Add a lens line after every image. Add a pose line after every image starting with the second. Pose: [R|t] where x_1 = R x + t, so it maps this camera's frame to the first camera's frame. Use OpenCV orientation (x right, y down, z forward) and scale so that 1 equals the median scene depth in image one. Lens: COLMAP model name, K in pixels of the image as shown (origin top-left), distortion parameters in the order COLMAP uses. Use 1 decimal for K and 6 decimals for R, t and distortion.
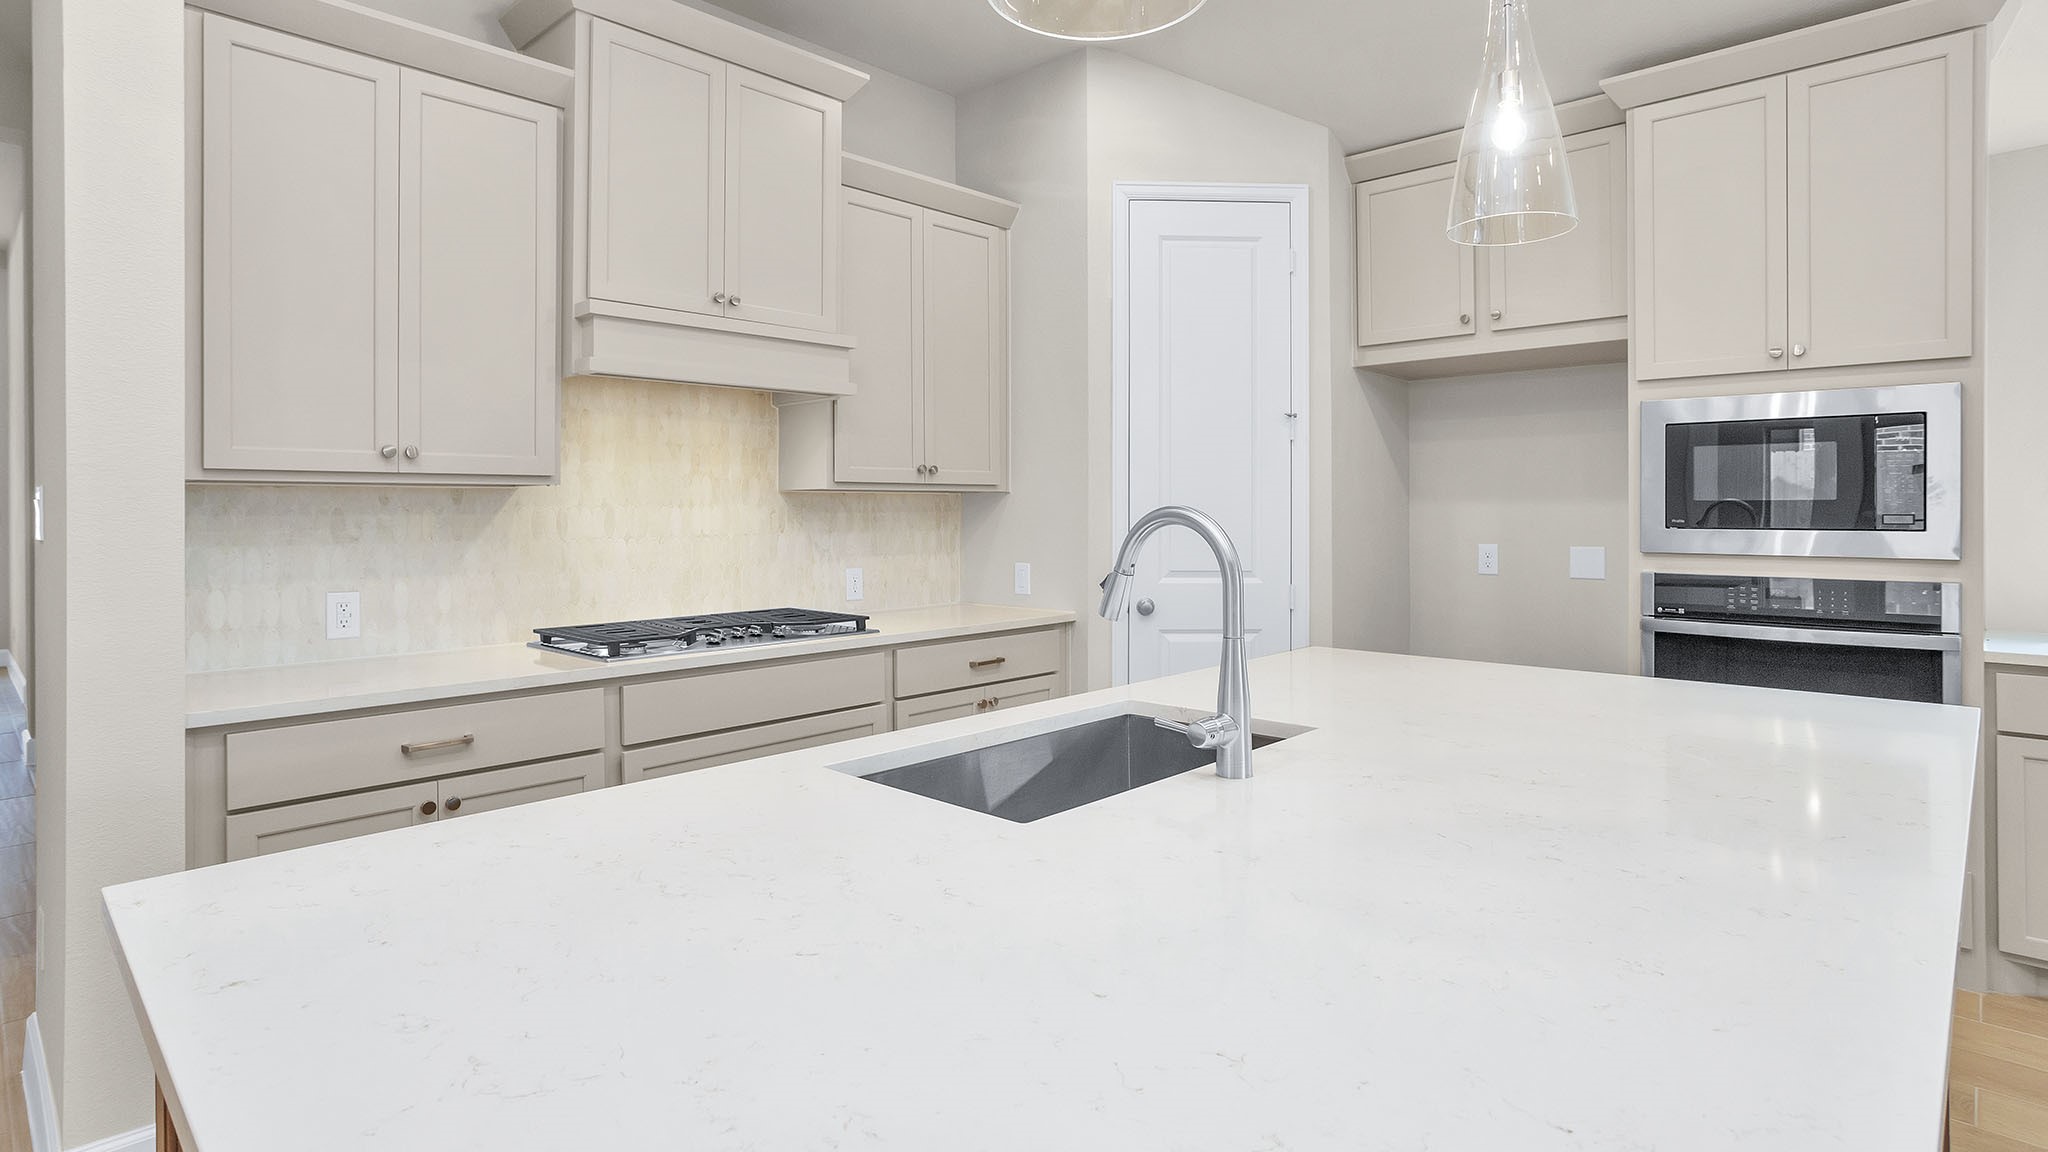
lens RADIAL K [[1058.0, 0, 990.5], [0, 1058.0, 431.2], [0, 0, 1]] dist [-0.070378, 0.032748]
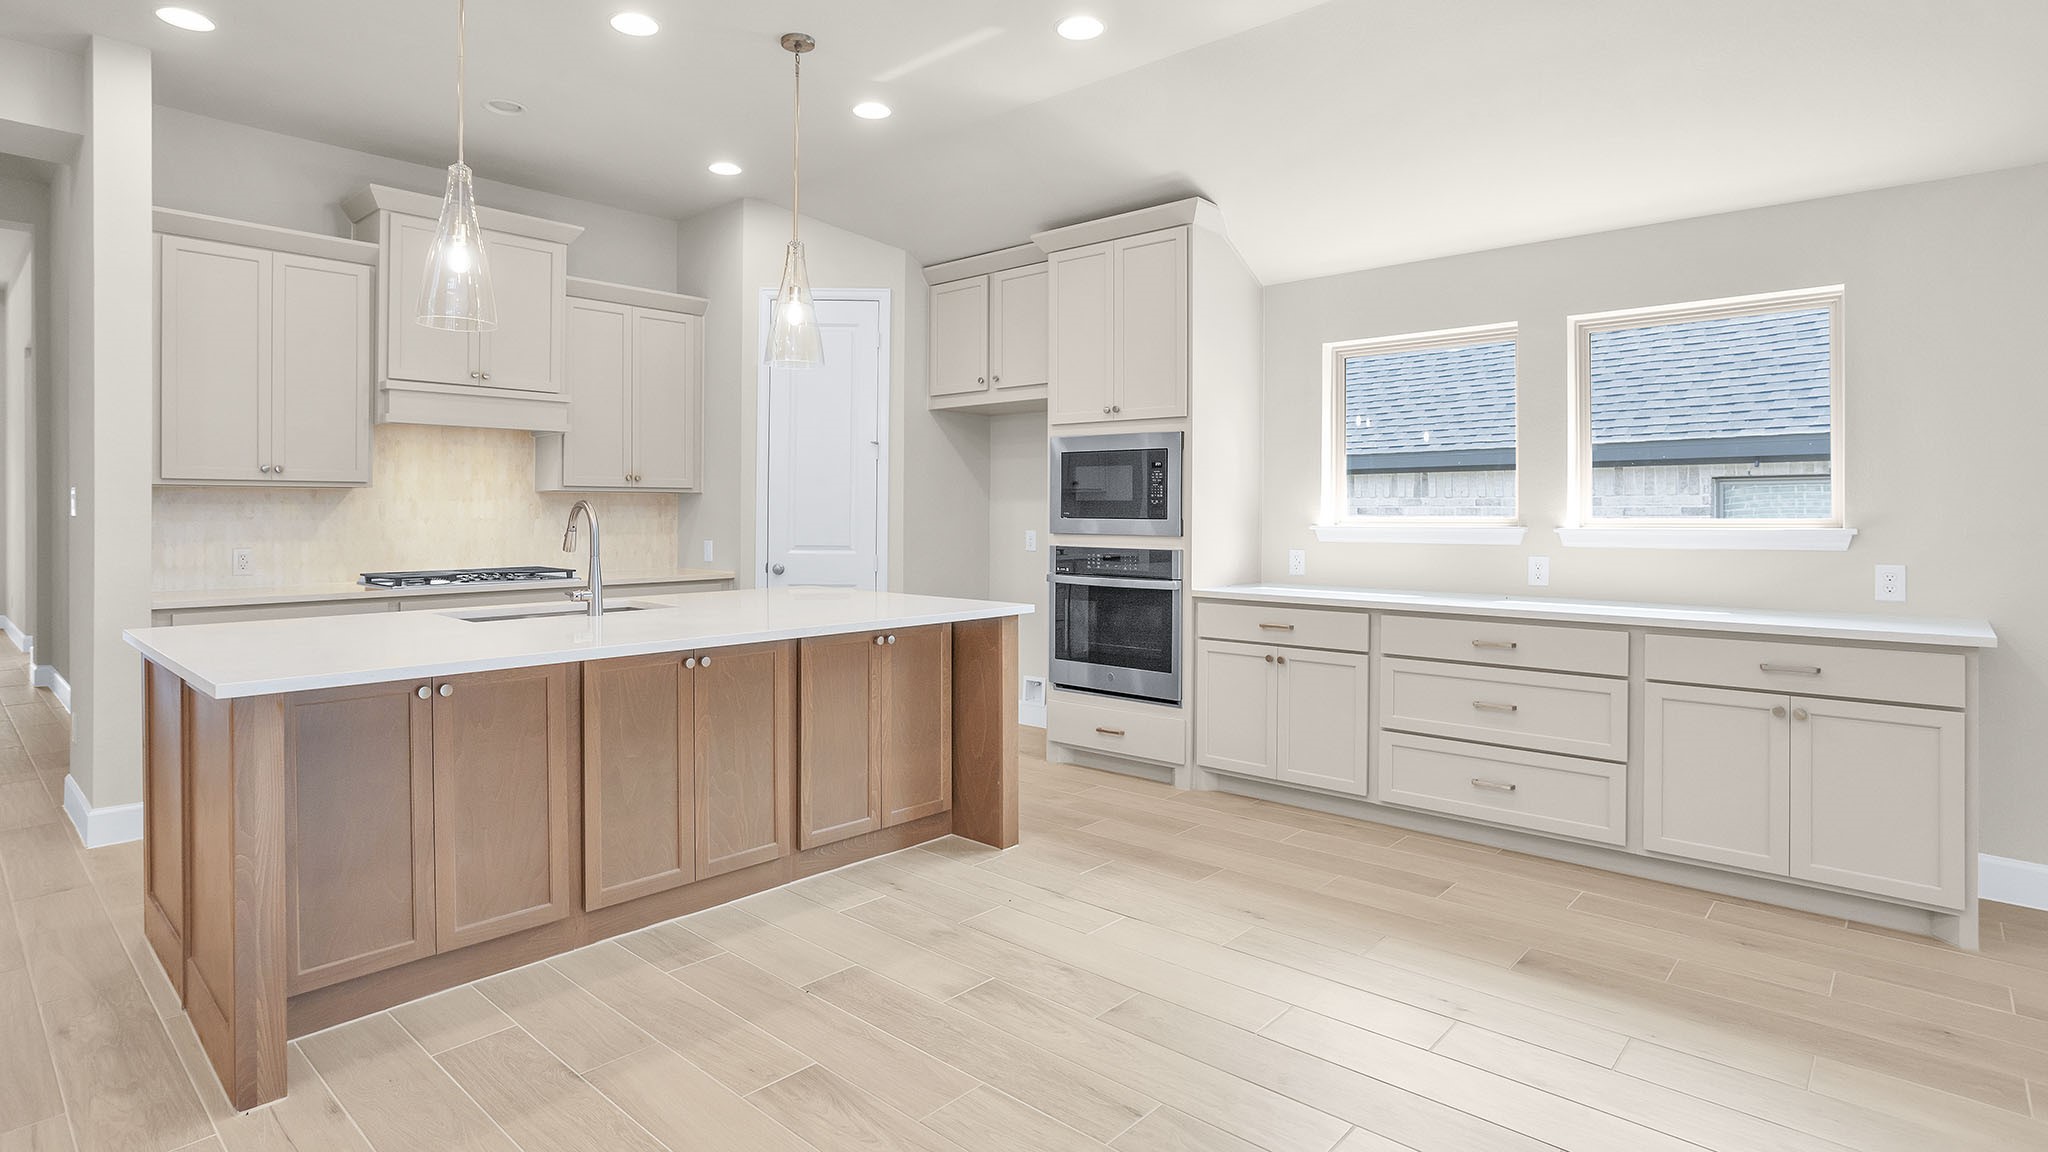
lens RADIAL K [[1058.0, 0, 990.5], [0, 1058.0, 431.2], [0, 0, 1]] dist [-0.070378, 0.032748]
pose [[0.999973, 0.003184, 0.006626, 0.532265], [-0.003193, 0.999994, 0.001374, -0.041534], [-0.006622, -0.001395, 0.999977, -0.632280]]
